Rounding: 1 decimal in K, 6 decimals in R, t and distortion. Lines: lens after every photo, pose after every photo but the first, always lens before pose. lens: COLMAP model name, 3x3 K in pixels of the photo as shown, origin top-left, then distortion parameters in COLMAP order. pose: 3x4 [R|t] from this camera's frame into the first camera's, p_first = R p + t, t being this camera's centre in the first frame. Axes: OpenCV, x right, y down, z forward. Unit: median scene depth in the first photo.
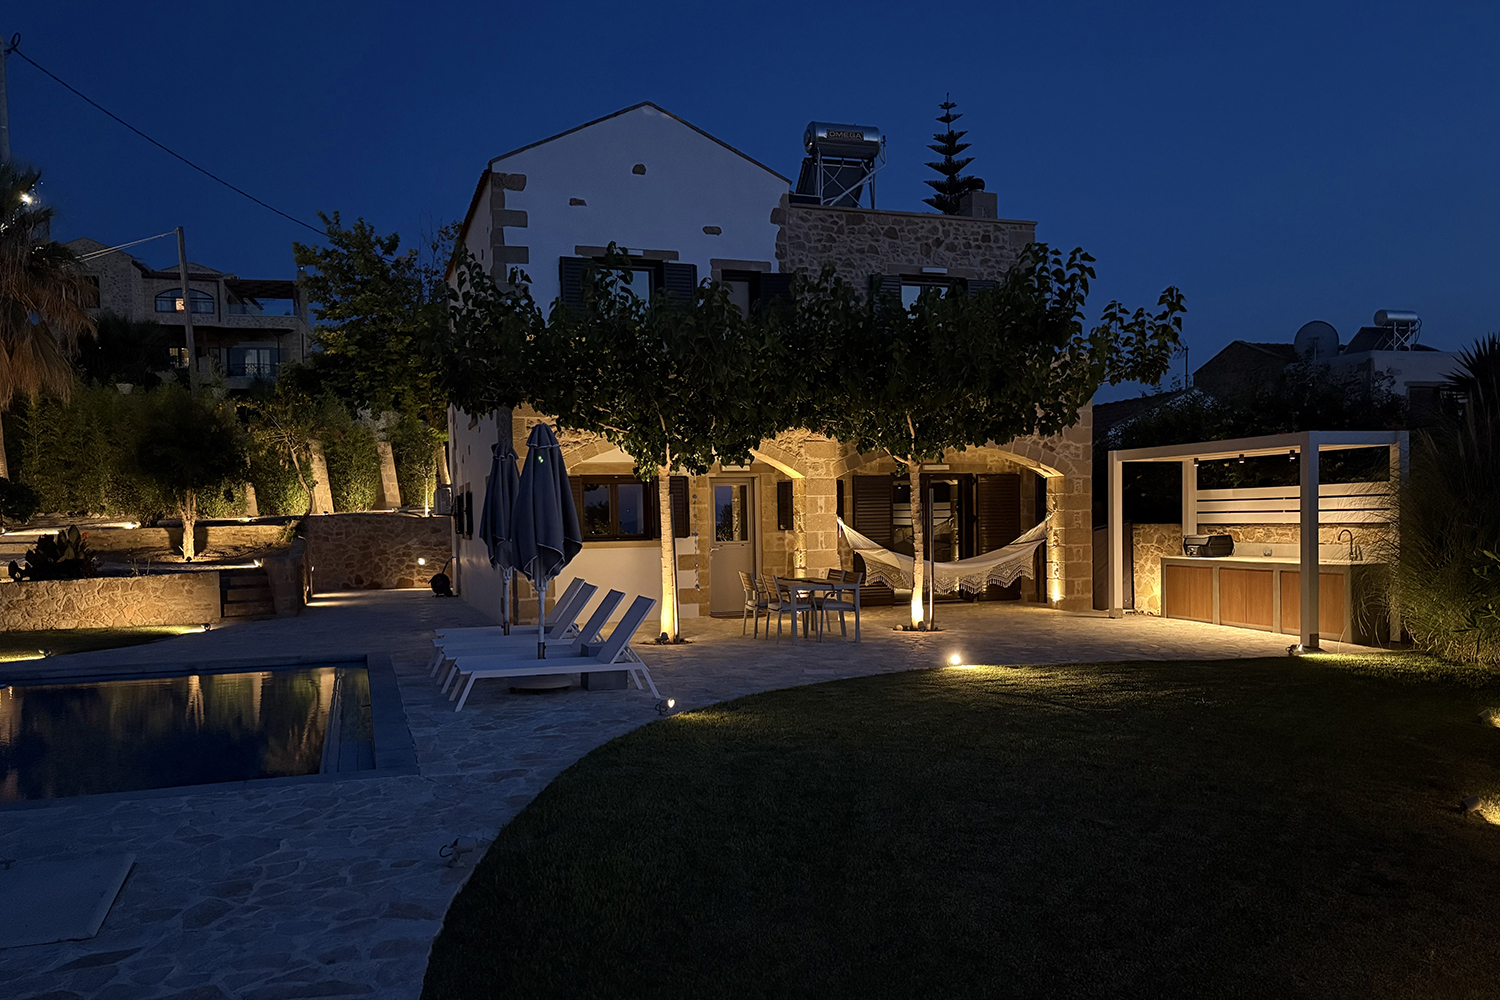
lens RADIAL K [[1144.7, 0, 742.5], [0, 1144.7, 583.3], [0, 0, 1]] dist [0.010589, -0.002418]
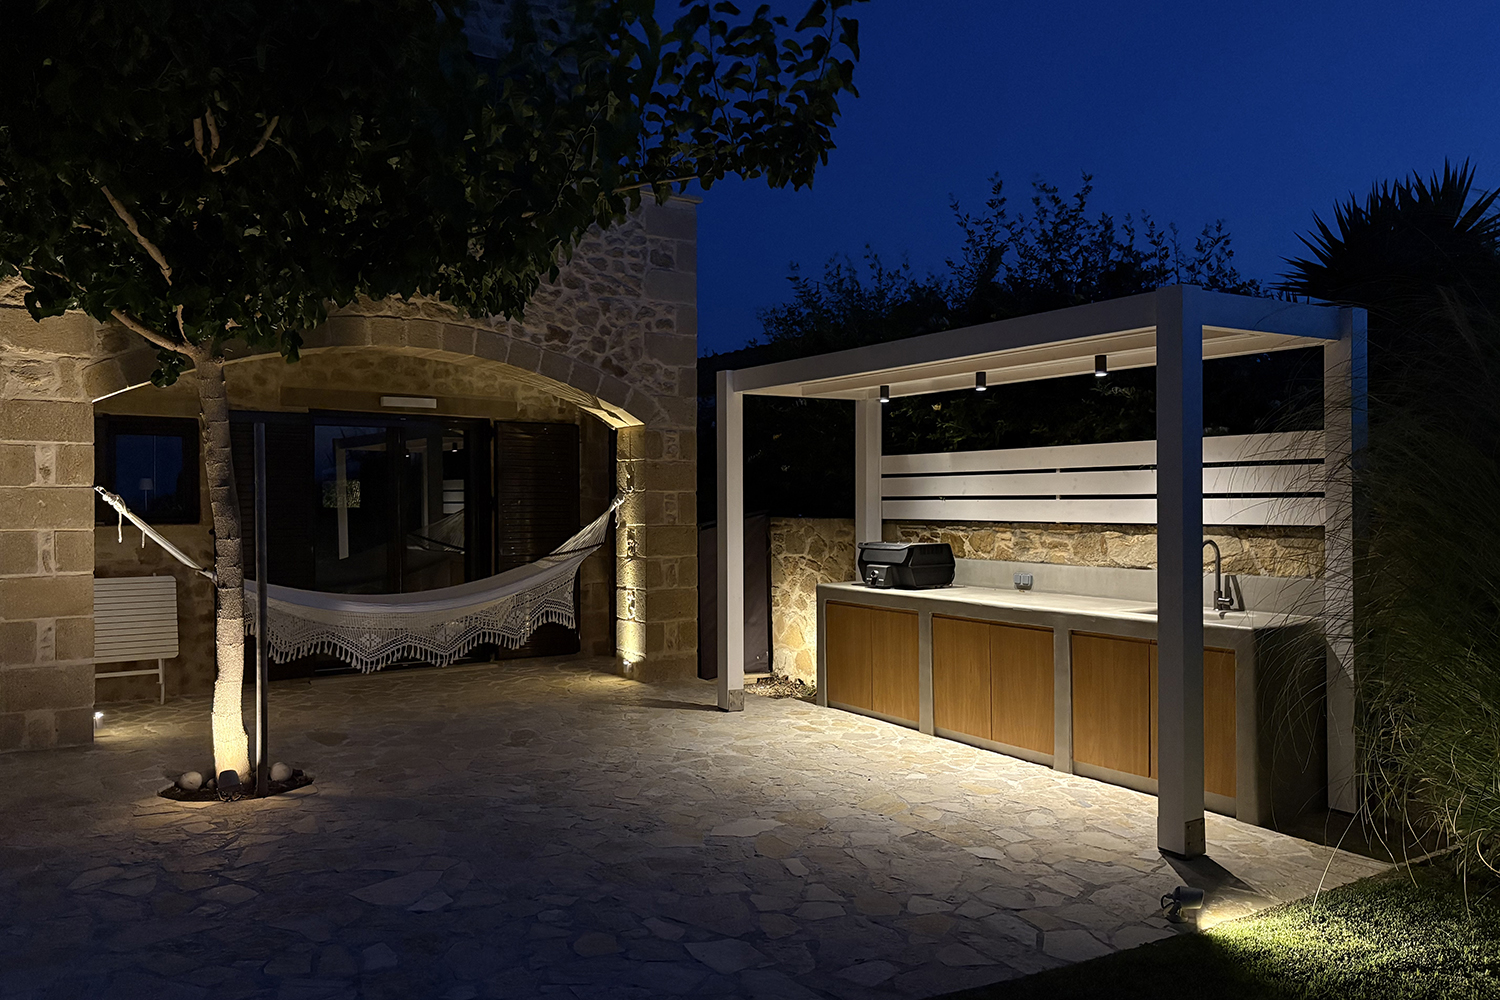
lens RADIAL K [[1144.7, 0, 742.5], [0, 1144.7, 583.3], [0, 0, 1]] dist [0.010589, -0.002418]
pose [[0.960710, -0.004270, 0.277522, 0.102588], [0.000703, 0.999916, 0.012951, -0.016071], [-0.277554, -0.012247, 0.960632, 0.278060]]
